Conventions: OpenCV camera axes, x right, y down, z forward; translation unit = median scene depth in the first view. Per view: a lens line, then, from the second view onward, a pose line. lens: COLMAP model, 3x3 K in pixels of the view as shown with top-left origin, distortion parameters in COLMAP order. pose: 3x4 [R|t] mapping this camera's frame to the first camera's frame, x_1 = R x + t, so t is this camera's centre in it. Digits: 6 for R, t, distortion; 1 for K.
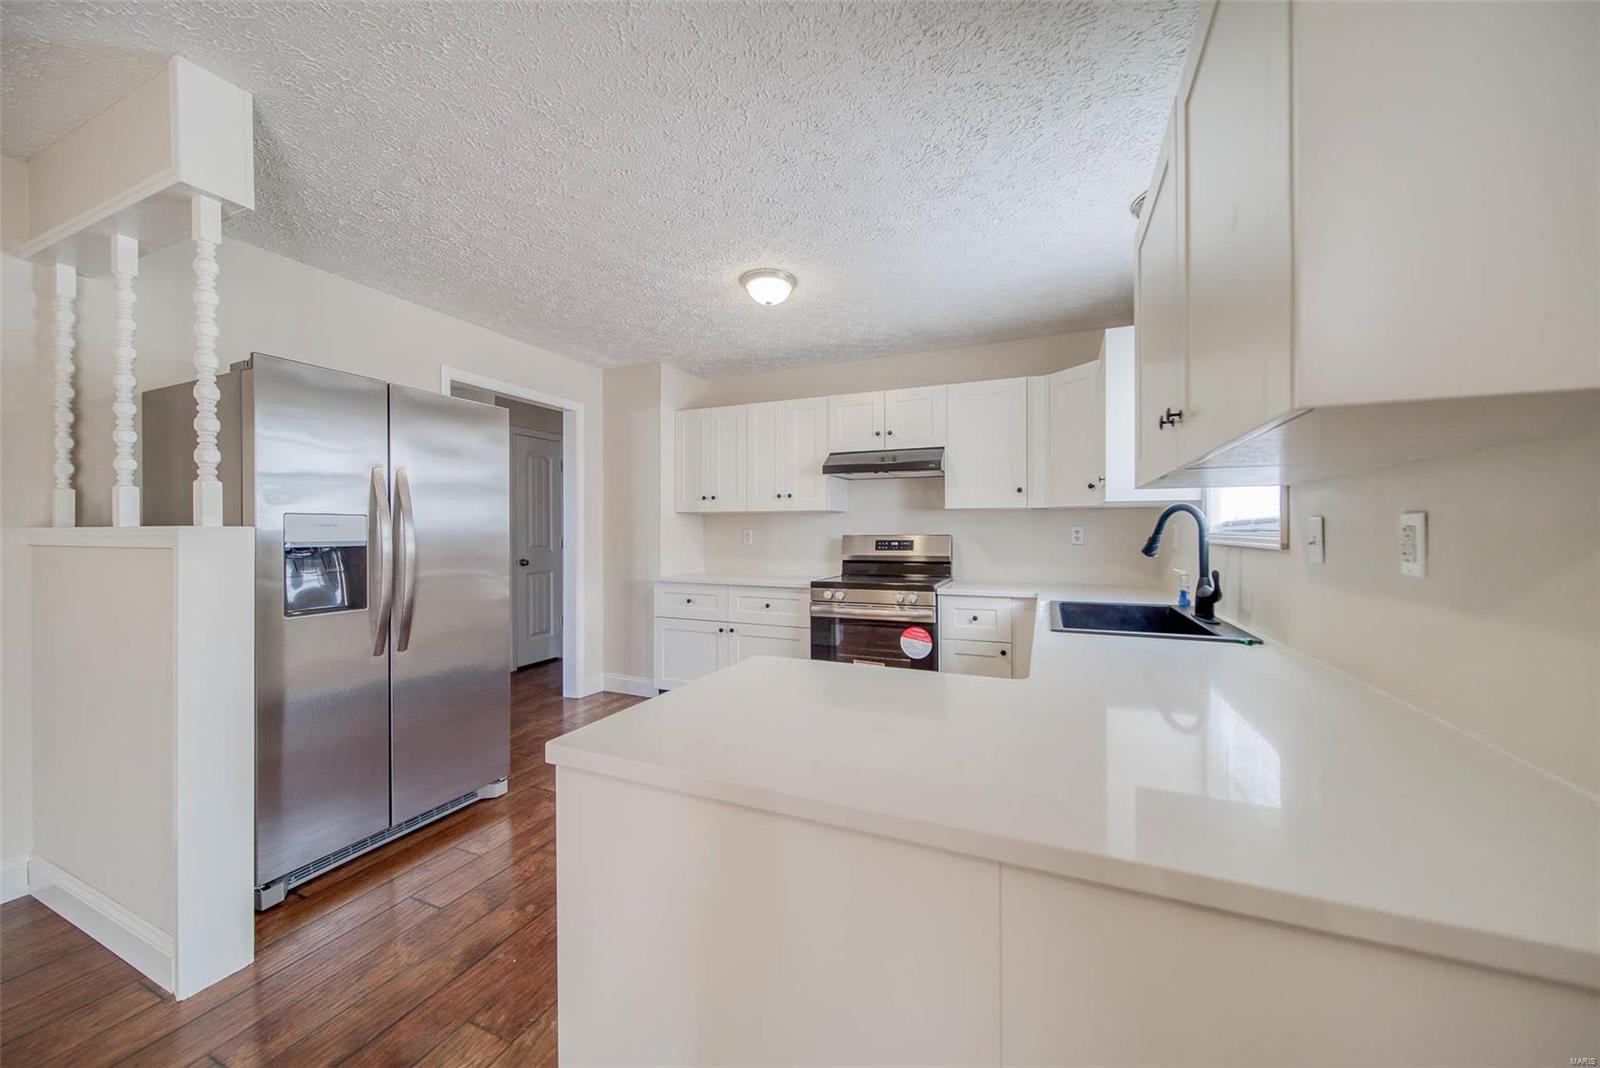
lens RADIAL K [[562.7, 0, 800.0], [0, 562.7, 534.0], [0, 0, 1]] dist [-0.001710, -0.000559]
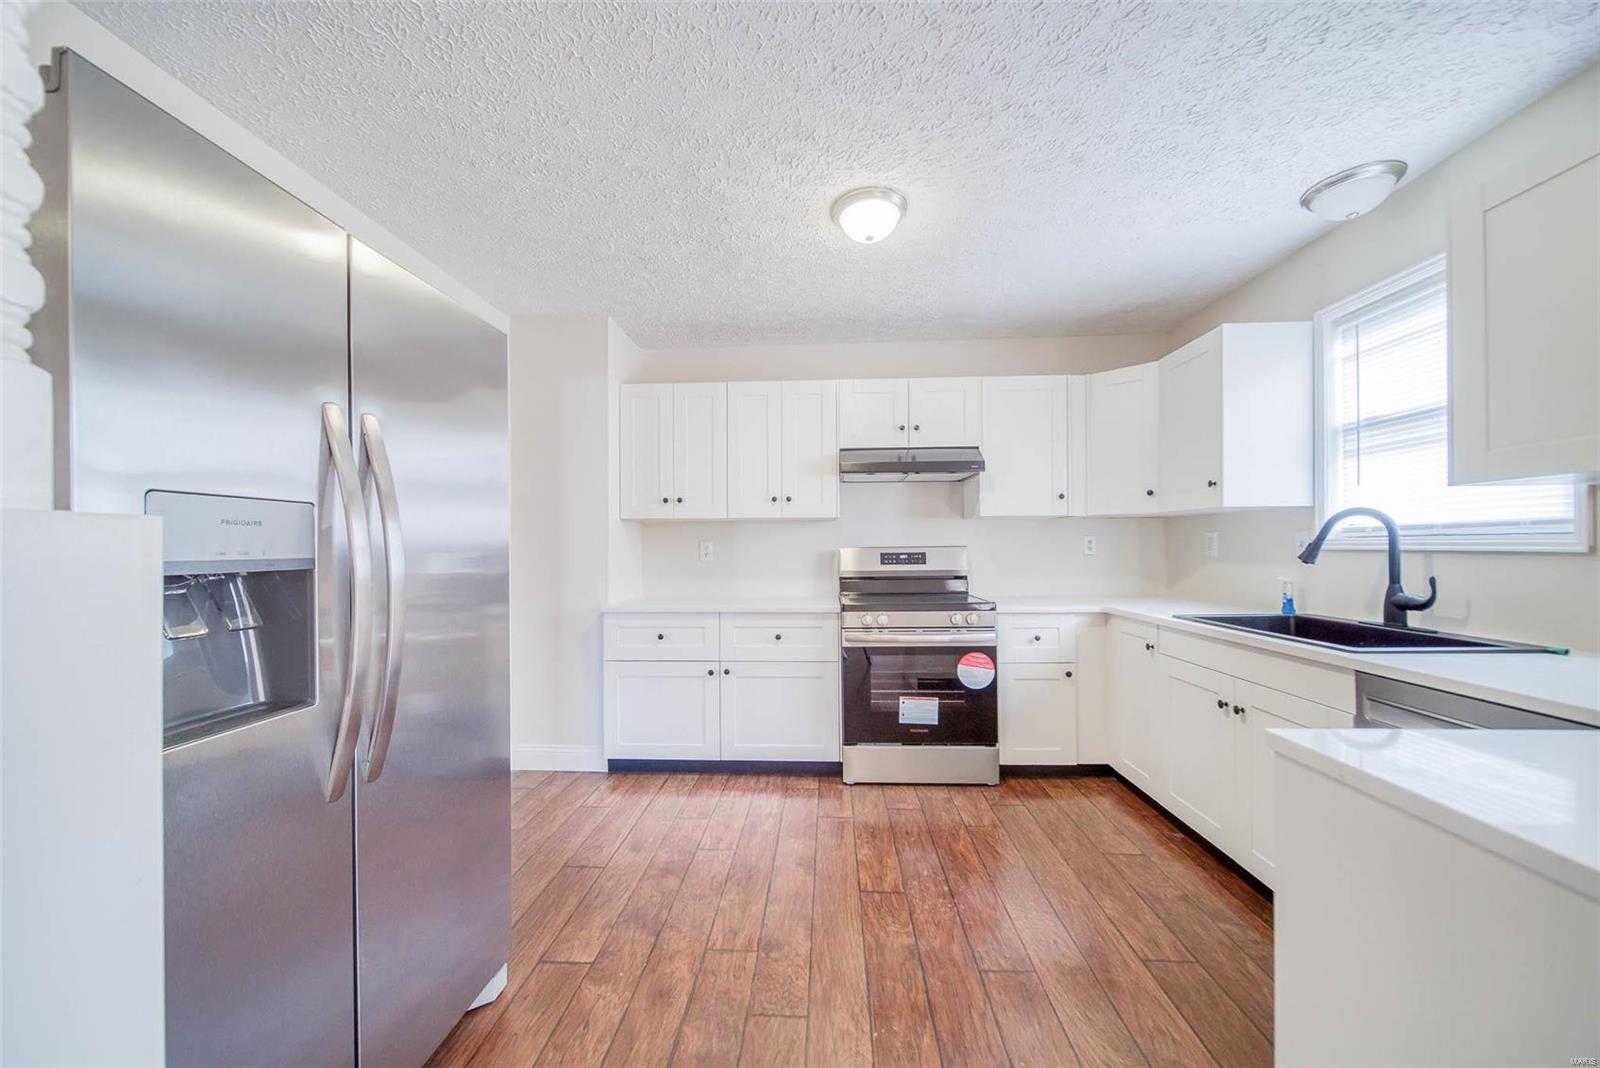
lens RADIAL K [[579.8, 0, 794.3], [0, 579.8, 549.4], [0, 0, 1]] dist [0.000300, -0.000046]
pose [[0.937760, -0.007398, 0.347205, -0.322898], [0.008433, 0.999963, -0.001470, 0.005957], [-0.347181, 0.004307, 0.937788, 0.233988]]
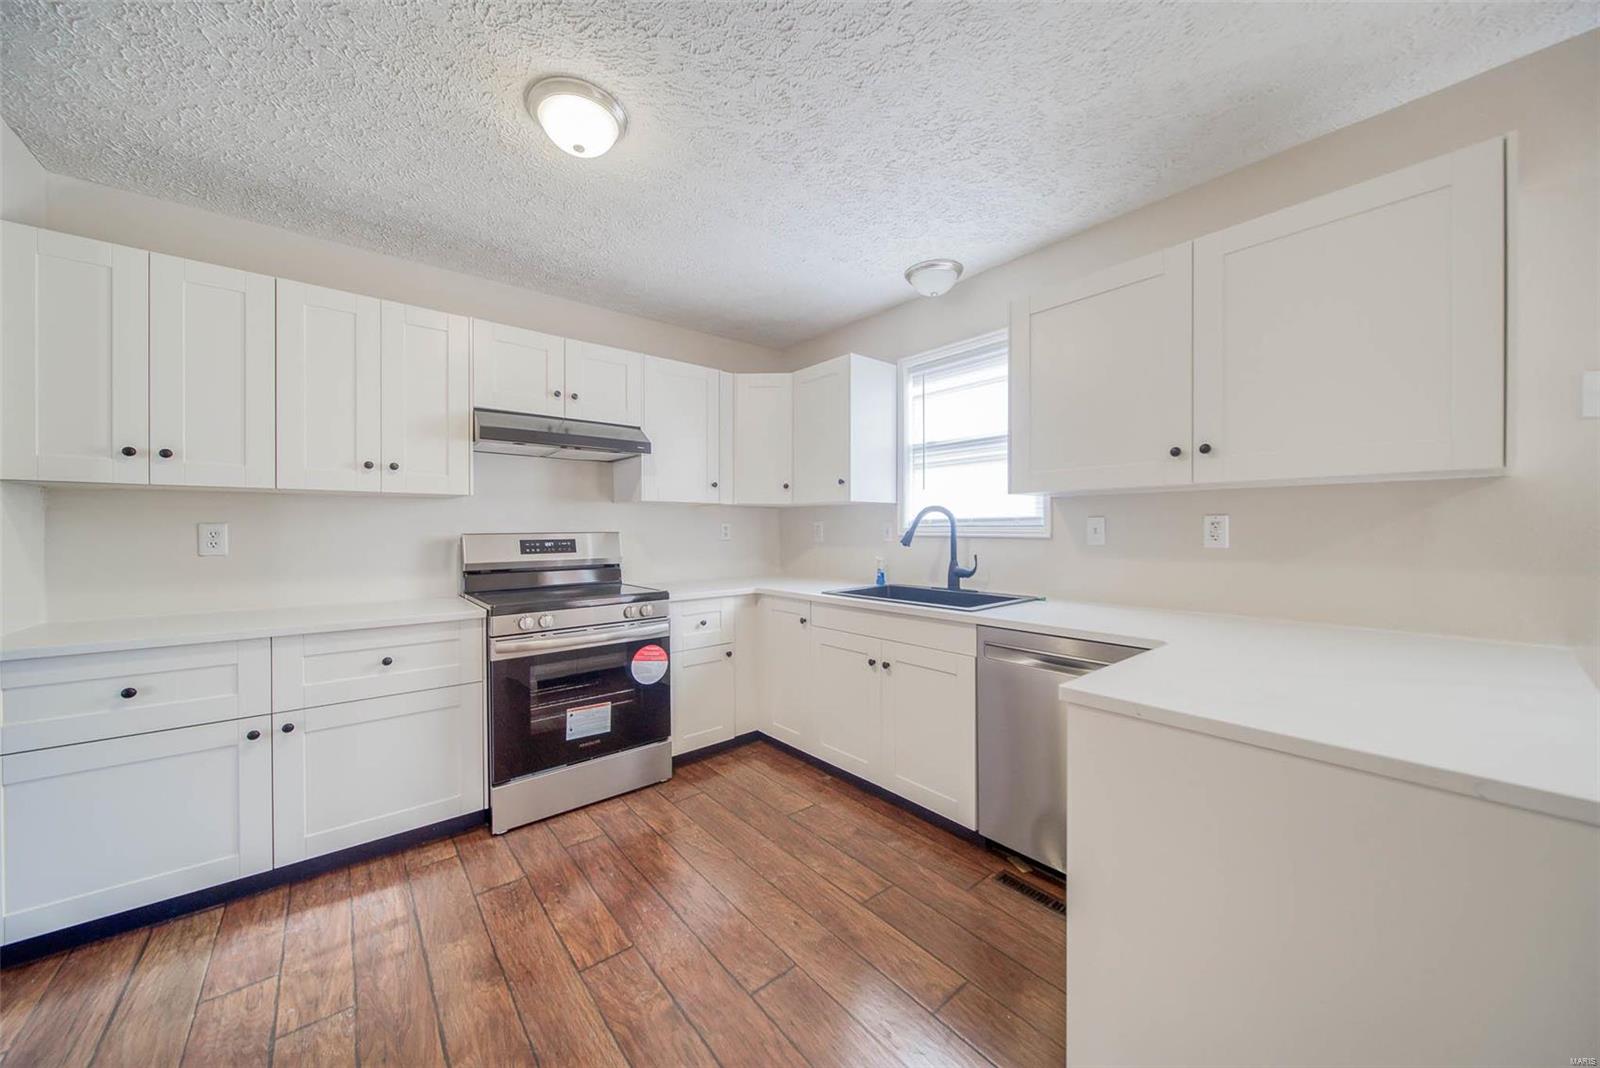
lens RADIAL K [[562.7, 0, 800.0], [0, 562.7, 534.0], [0, 0, 1]] dist [-0.001710, -0.000559]
pose [[0.448863, -0.009046, 0.893555, -0.374674], [0.007529, 0.999952, 0.006341, 0.001320], [-0.893569, 0.003881, 0.448909, 0.393658]]
